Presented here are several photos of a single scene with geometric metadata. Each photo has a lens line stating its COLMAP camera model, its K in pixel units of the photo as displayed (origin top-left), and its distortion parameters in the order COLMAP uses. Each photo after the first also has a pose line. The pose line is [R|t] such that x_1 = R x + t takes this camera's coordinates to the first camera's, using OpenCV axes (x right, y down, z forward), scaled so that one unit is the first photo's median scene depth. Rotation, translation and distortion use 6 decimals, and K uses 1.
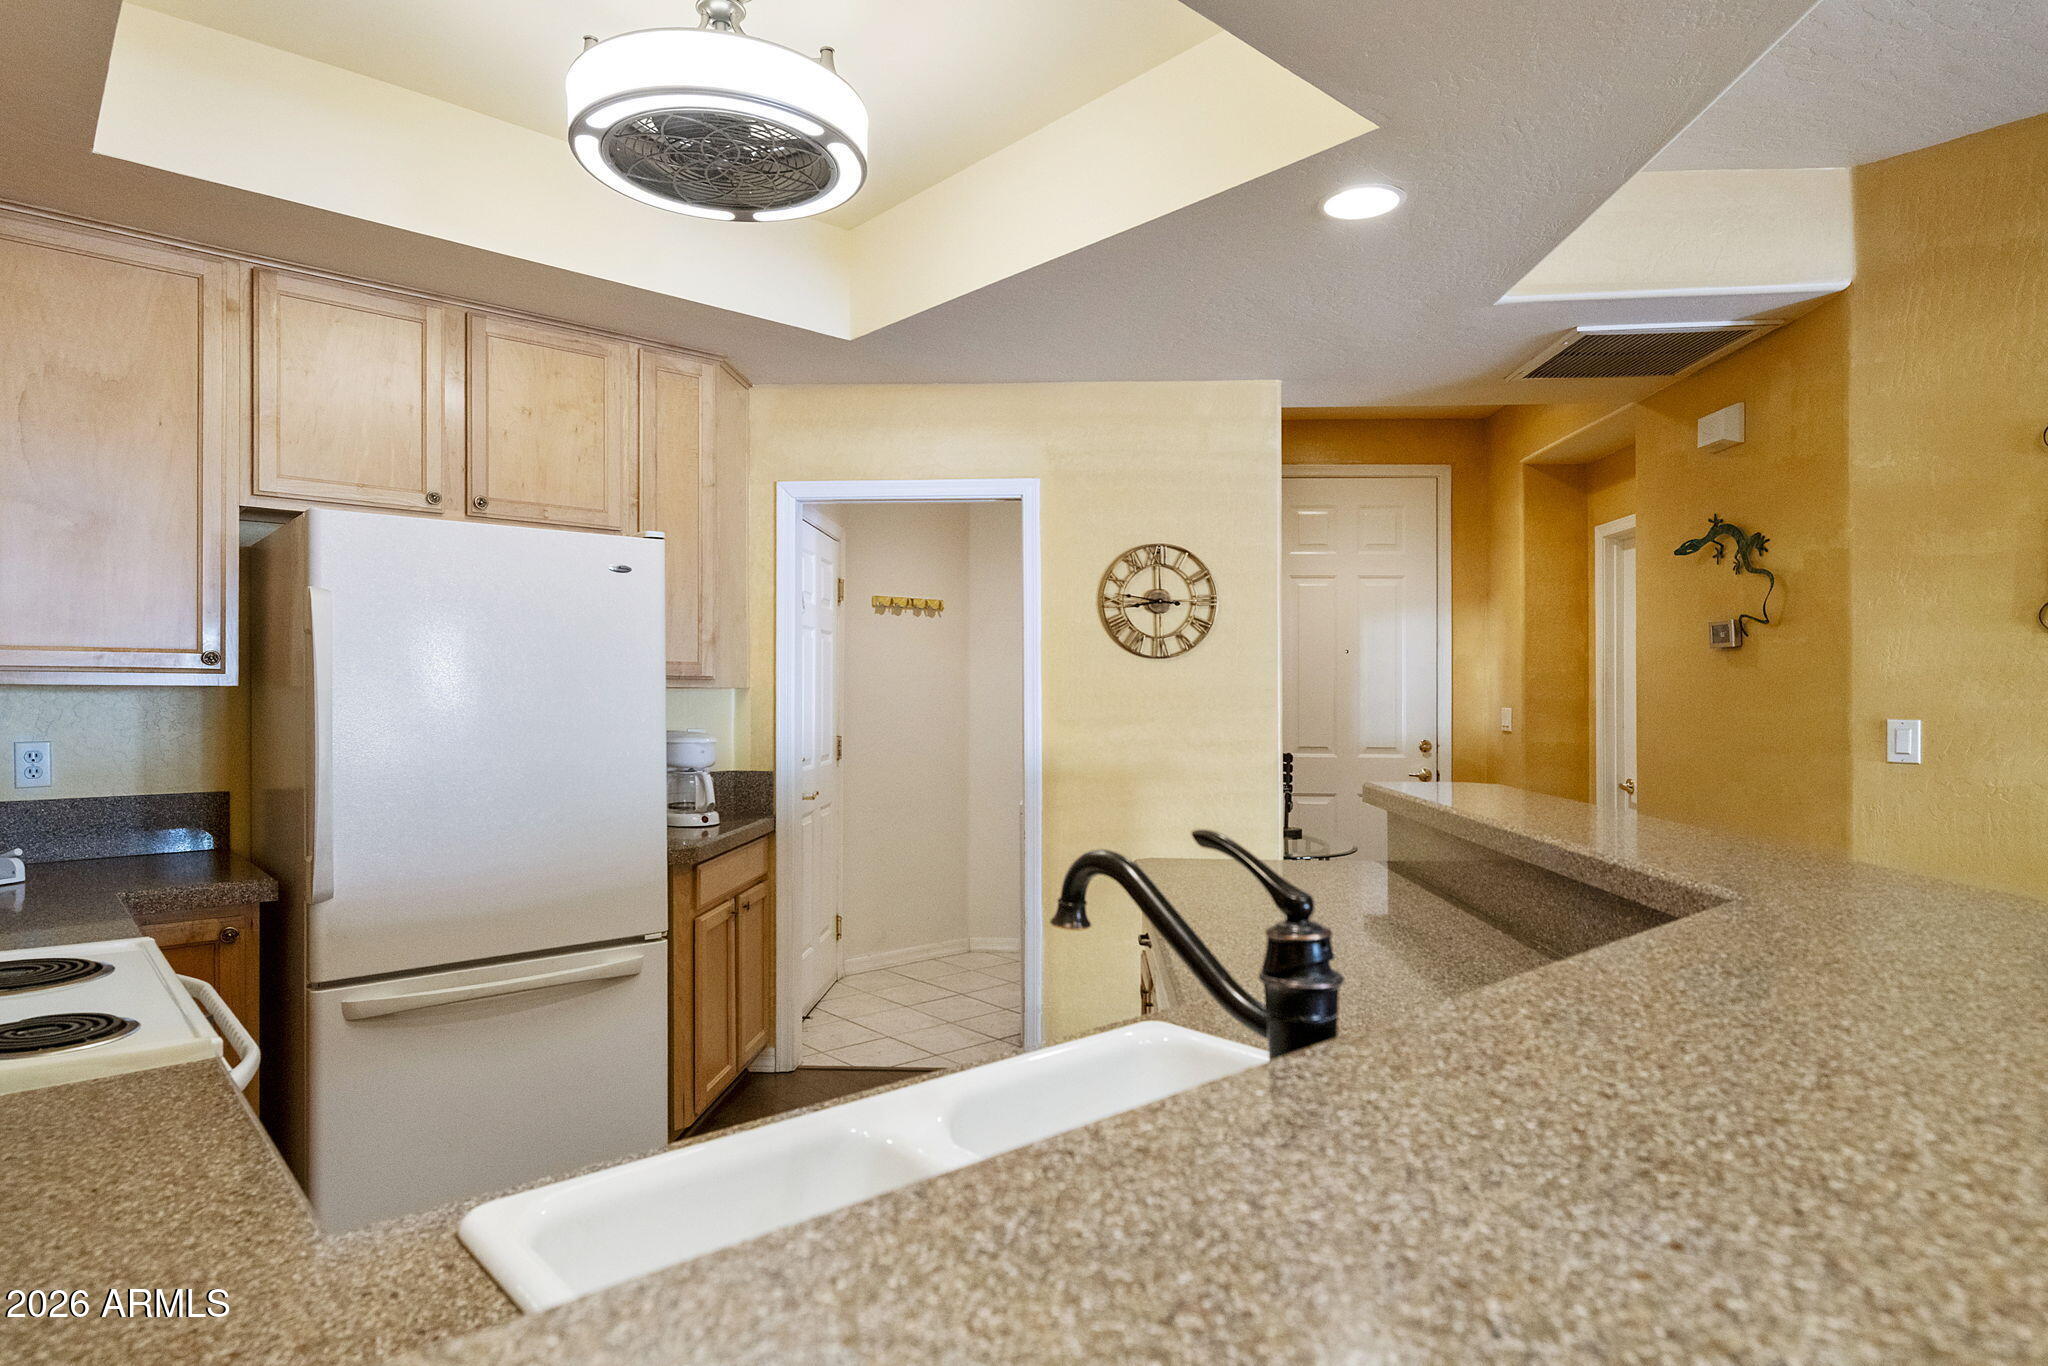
lens RADIAL K [[1144.4, 0, 1024.0], [0, 1144.4, 683.0], [0, 0, 1]] dist [0.003020, 0.000534]
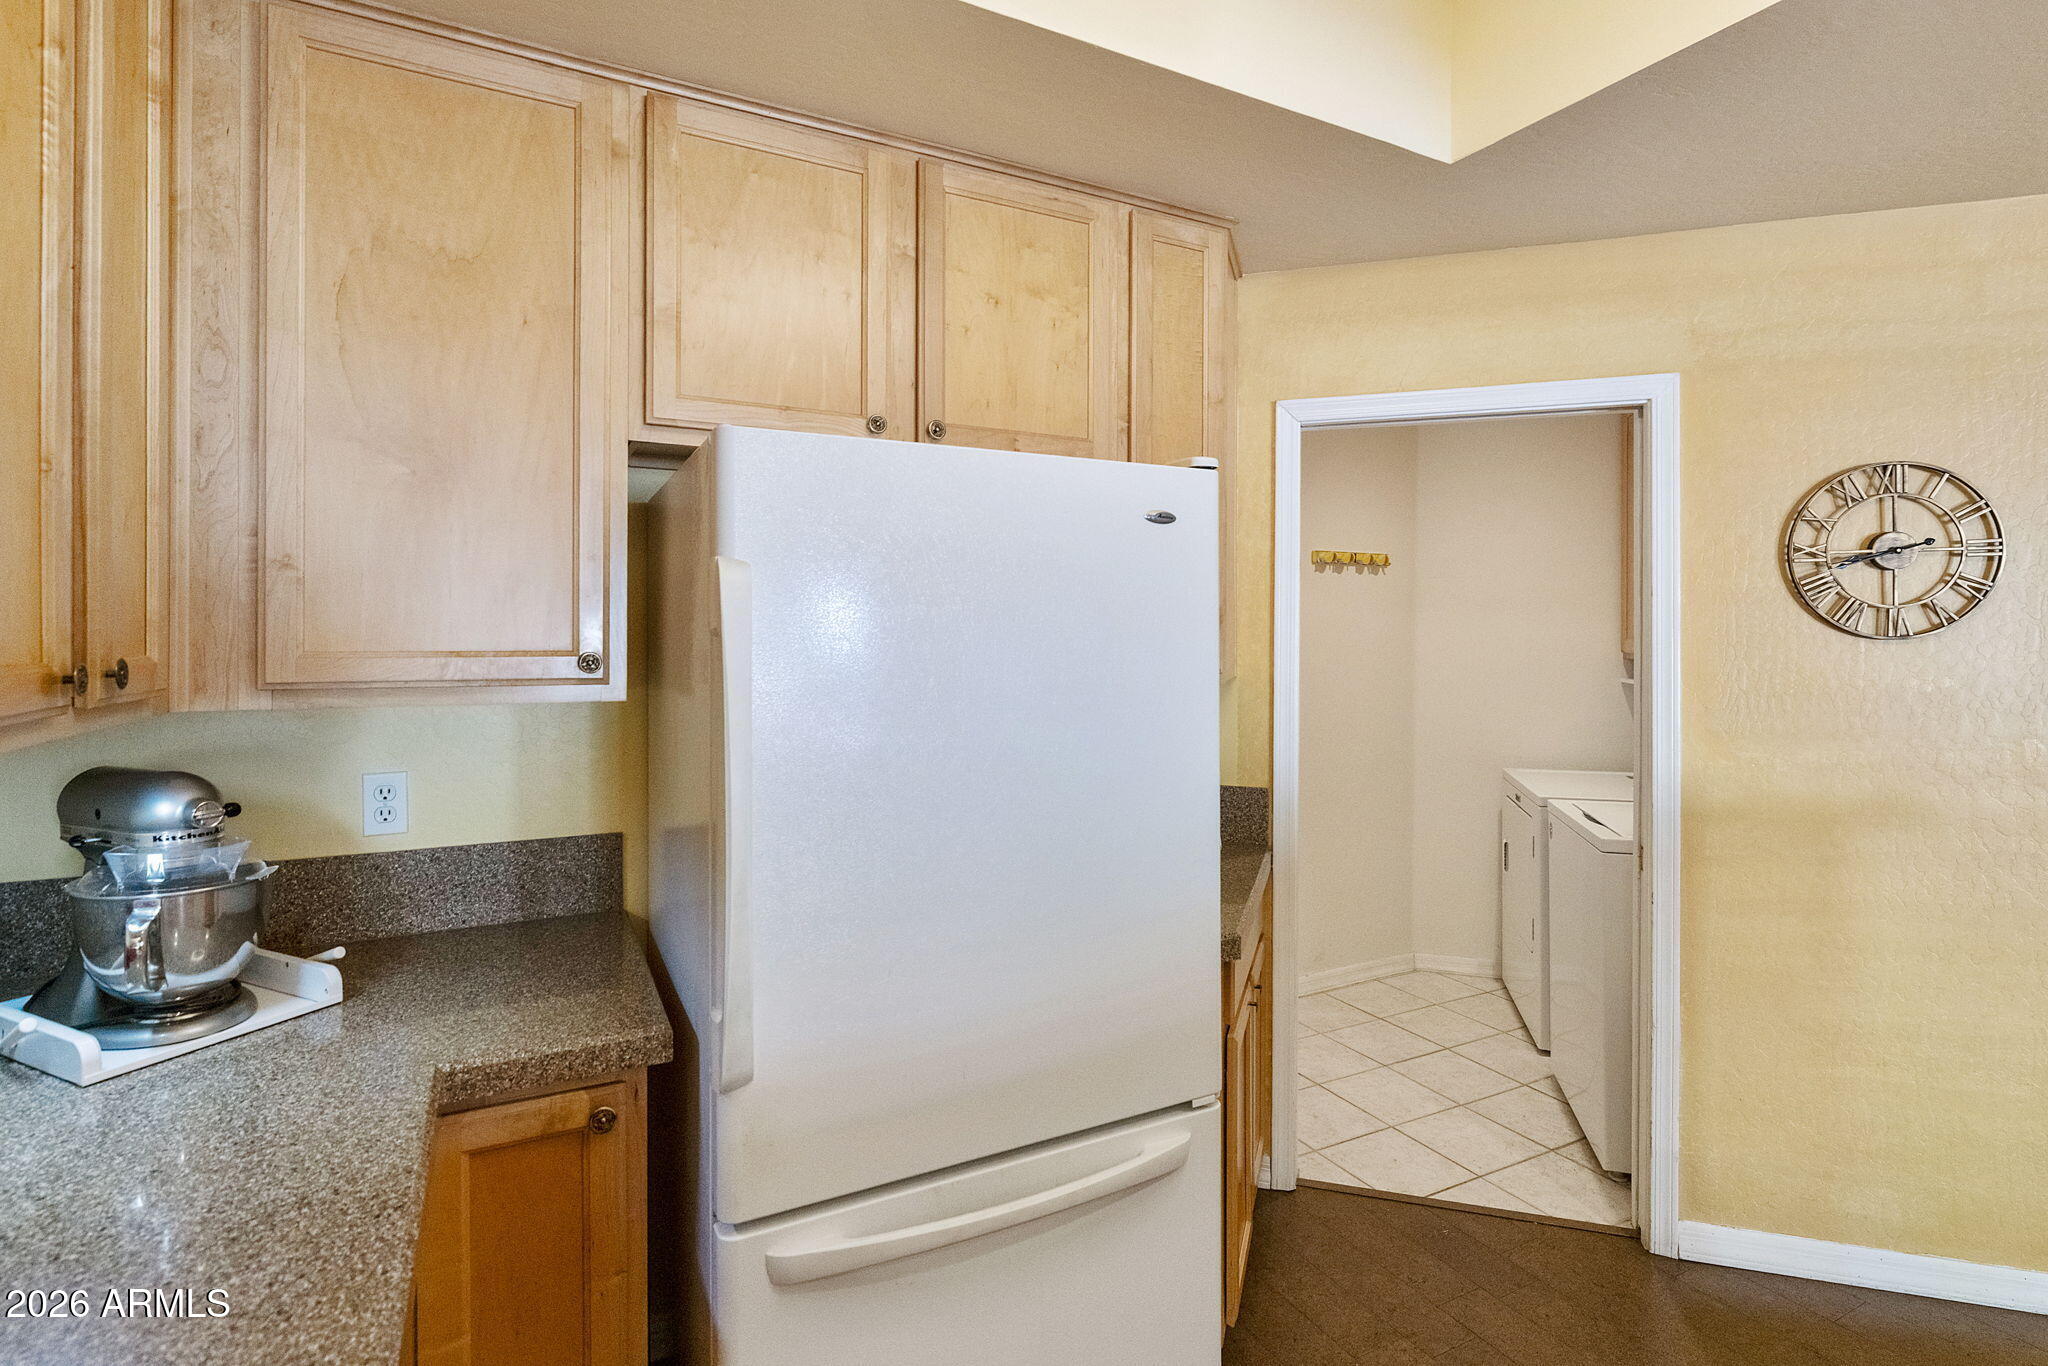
lens RADIAL K [[975.9, 0, 1027.5], [0, 975.9, 618.6], [0, 0, 1]] dist [0.000398, 0.000158]
pose [[0.968447, -0.002067, -0.249210, -0.280834], [0.000839, 0.999987, -0.005035, -0.040521], [0.249217, 0.004667, 0.968436, 0.451813]]
